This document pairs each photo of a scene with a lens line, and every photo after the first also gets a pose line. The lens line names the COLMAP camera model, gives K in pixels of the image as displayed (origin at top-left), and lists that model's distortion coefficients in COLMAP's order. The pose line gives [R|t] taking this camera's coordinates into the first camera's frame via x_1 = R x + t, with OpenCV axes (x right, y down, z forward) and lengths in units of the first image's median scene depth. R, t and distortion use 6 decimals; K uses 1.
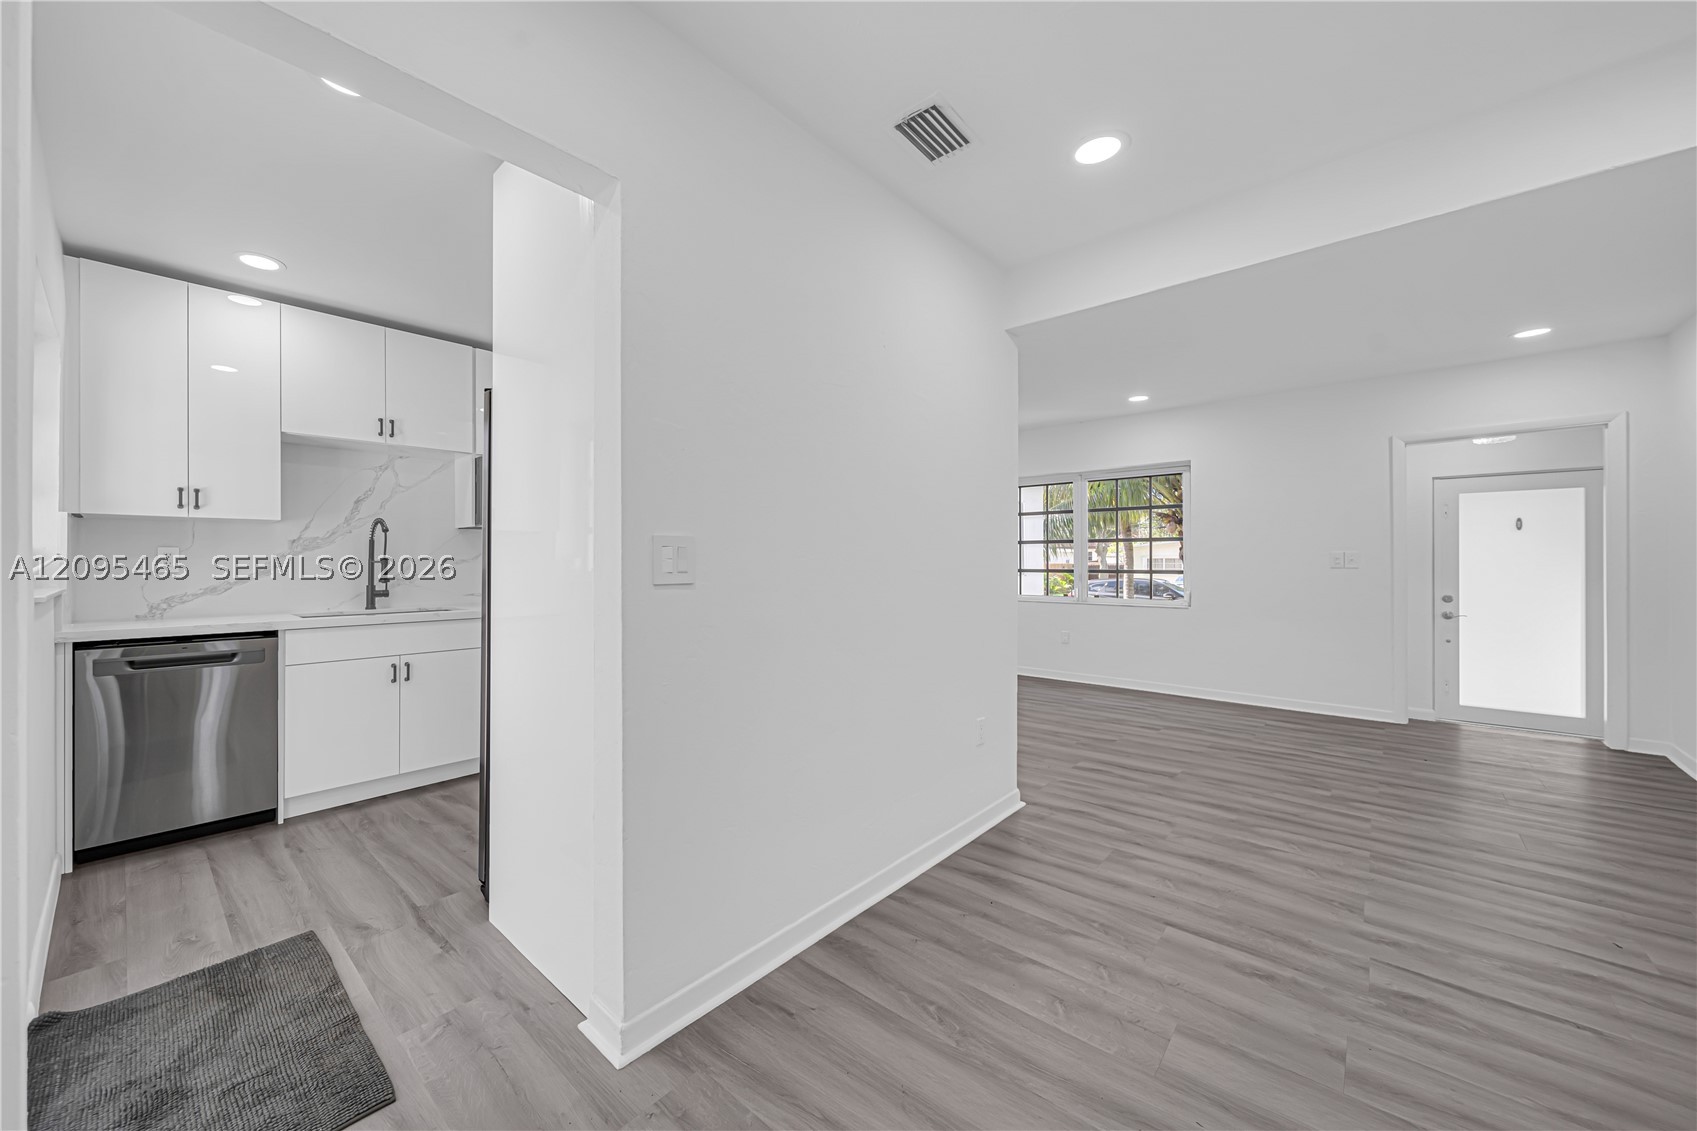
lens RADIAL K [[625.3, 0, 779.5], [0, 625.3, 559.7], [0, 0, 1]] dist [-0.002848, -0.000096]
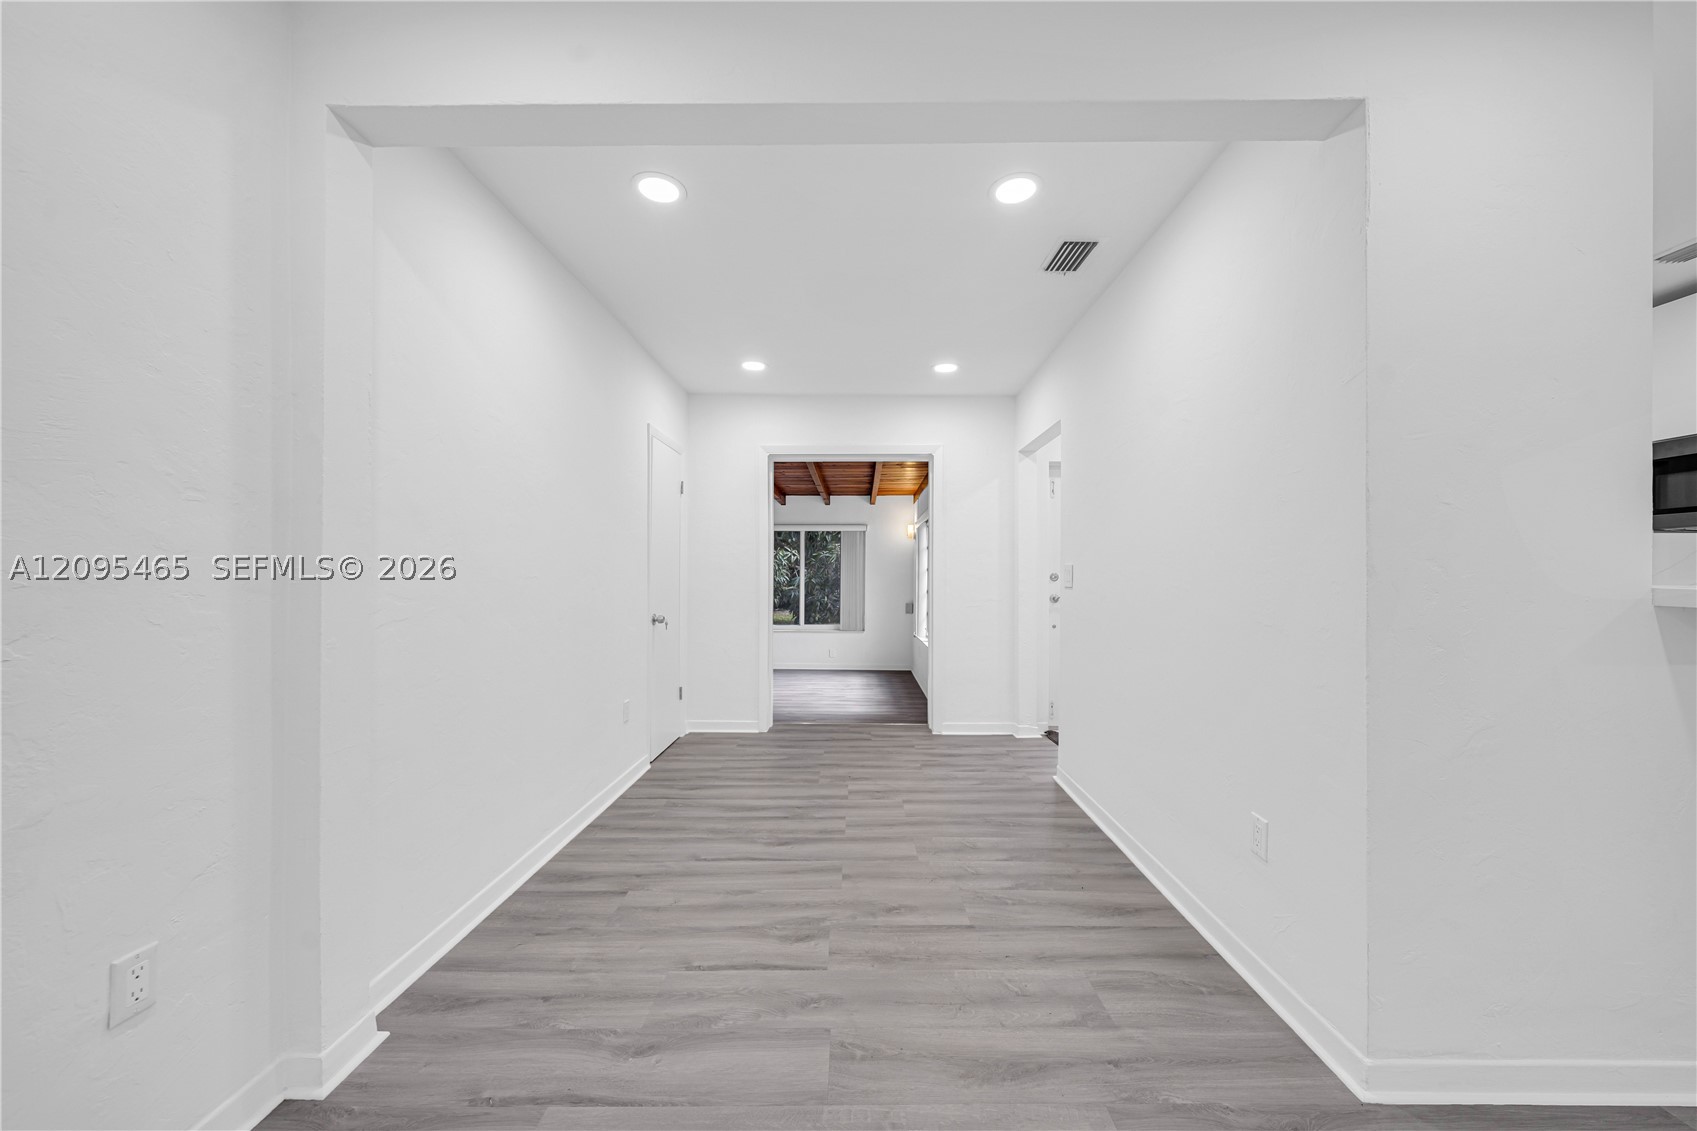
lens RADIAL K [[602.3, 0, 846.5], [0, 602.3, 578.1], [0, 0, 1]] dist [0.001404, -0.001241]
pose [[-0.723488, 0.000515, -0.690337, 1.097359], [-0.002689, 0.999990, 0.003565, 0.002195], [0.690332, 0.004435, -0.723479, 1.183274]]
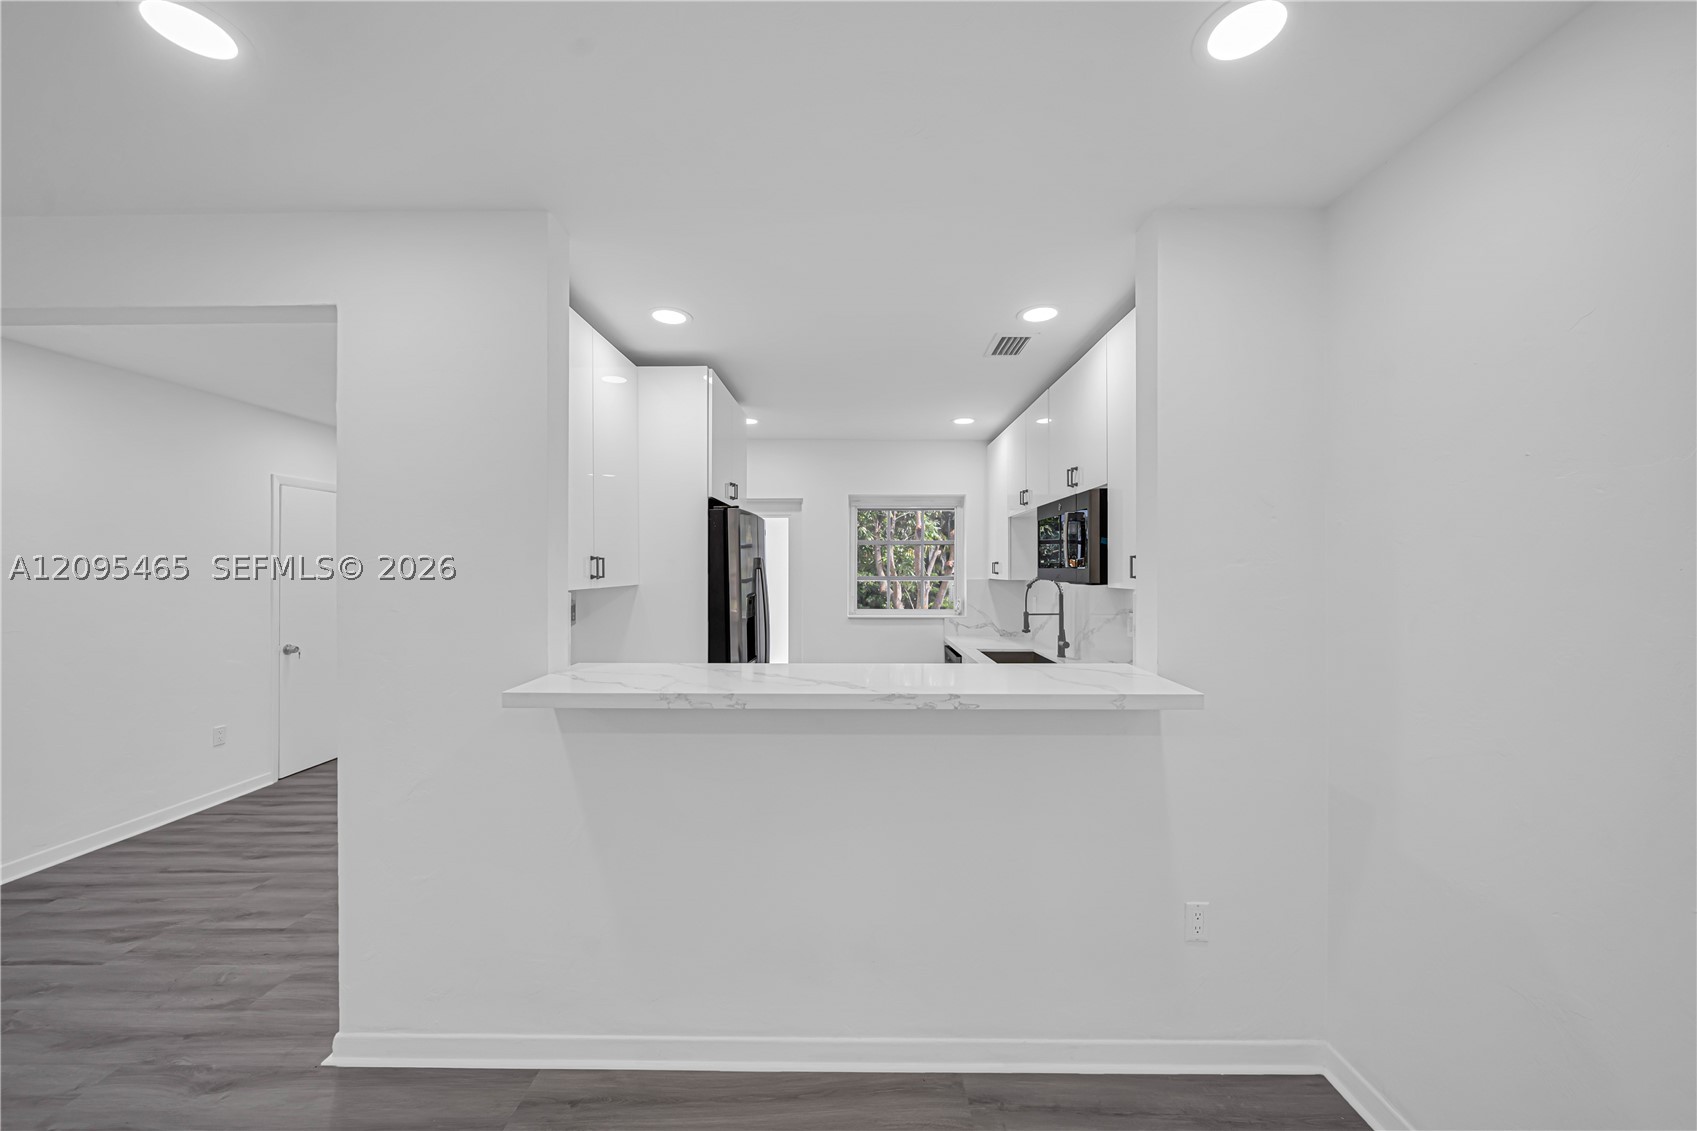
lens RADIAL K [[602.3, 0, 840.9], [0, 602.3, 569.1], [0, 0, 1]] dist [0.001404, -0.001241]
pose [[-0.725044, -0.000821, -0.688703, 0.483639], [0.001323, 0.999996, -0.002585, -0.103224], [0.688702, -0.002785, -0.725039, 1.991917]]
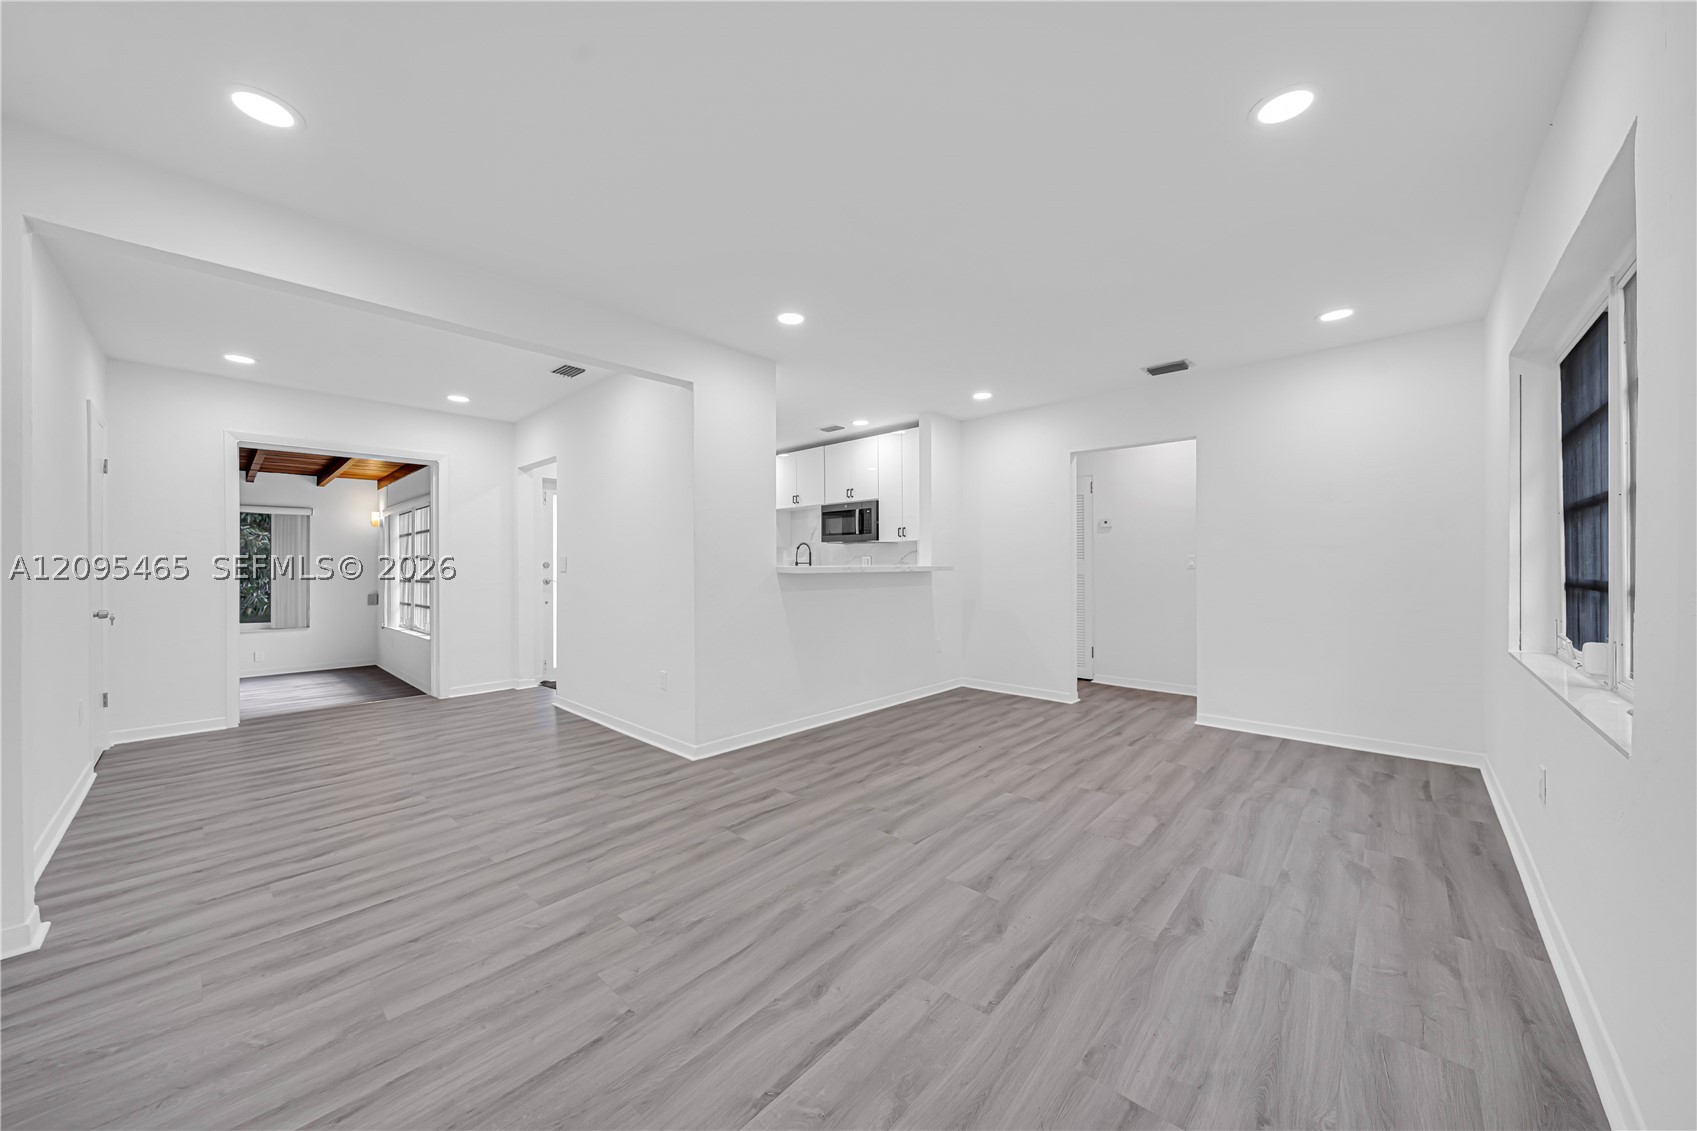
lens RADIAL K [[602.3, 0, 853.3], [0, 602.3, 562.2], [0, 0, 1]] dist [0.001404, -0.001241]
pose [[0.030679, -0.002283, -0.999527, 1.781060], [0.005267, 0.999984, -0.002123, 0.004665], [0.999515, -0.005200, 0.030691, 1.432063]]
